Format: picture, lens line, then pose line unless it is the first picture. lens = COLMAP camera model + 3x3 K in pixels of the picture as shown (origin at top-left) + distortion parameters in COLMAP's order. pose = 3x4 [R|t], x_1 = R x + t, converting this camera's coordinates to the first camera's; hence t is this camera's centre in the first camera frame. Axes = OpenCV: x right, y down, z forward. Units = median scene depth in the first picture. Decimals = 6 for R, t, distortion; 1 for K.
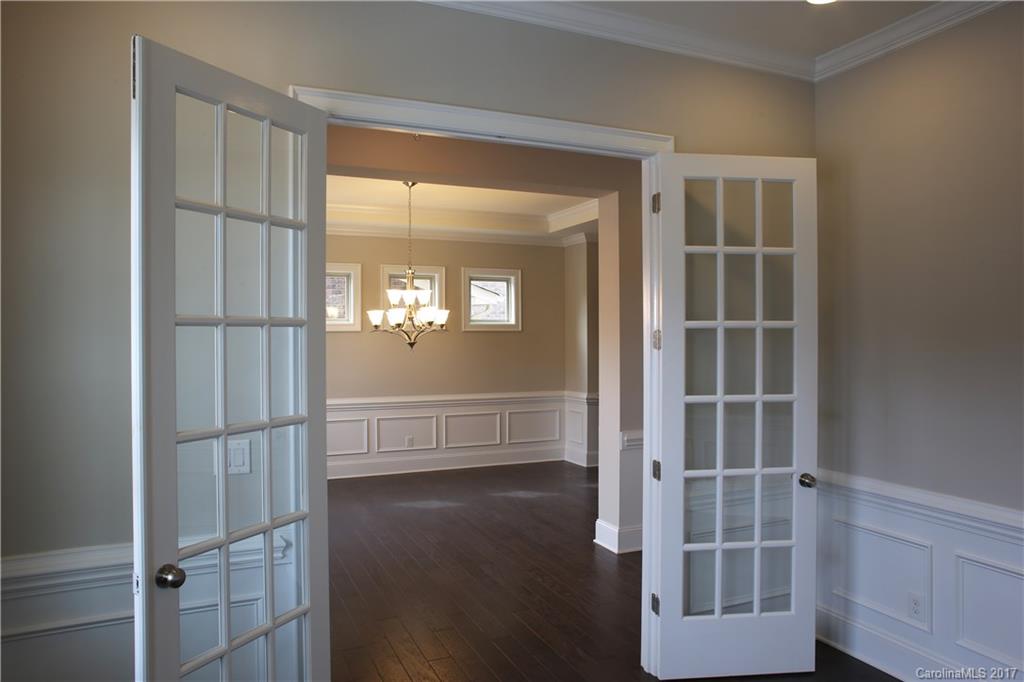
lens RADIAL K [[719.2, 0, 507.1], [0, 719.2, 342.9], [0, 0, 1]] dist [-0.065831, 0.000757]
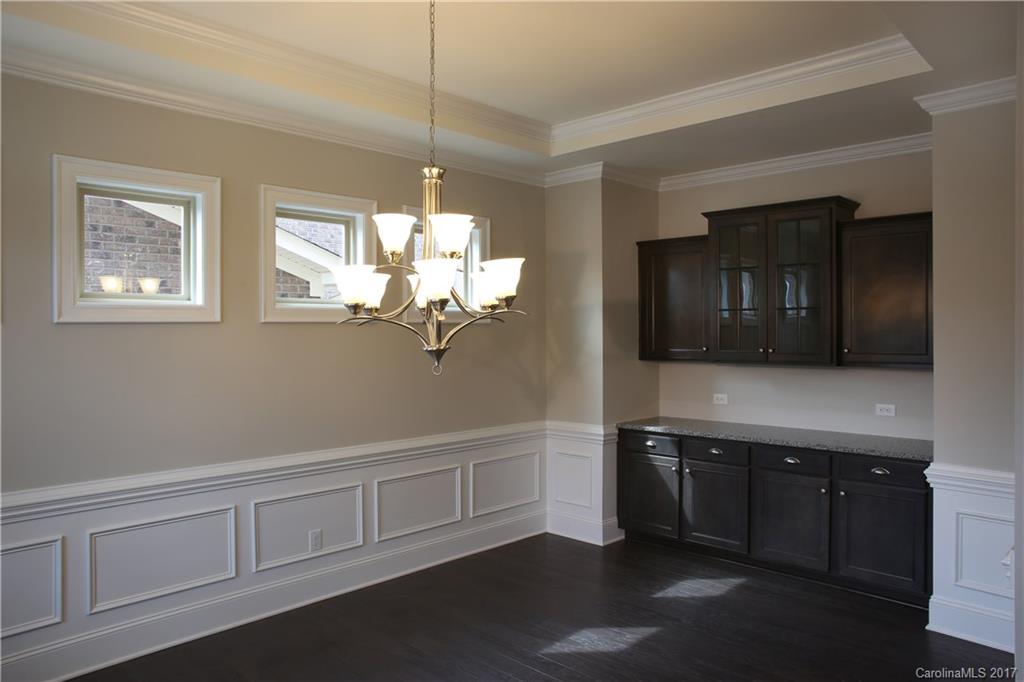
lens RADIAL K [[719.2, 0, 518.8], [0, 719.2, 339.4], [0, 0, 1]] dist [-0.065831, 0.000757]
pose [[0.928236, -0.002203, 0.371986, -0.181564], [0.000741, 0.999991, 0.004073, -0.005877], [-0.371991, -0.003505, 0.928230, 0.460939]]
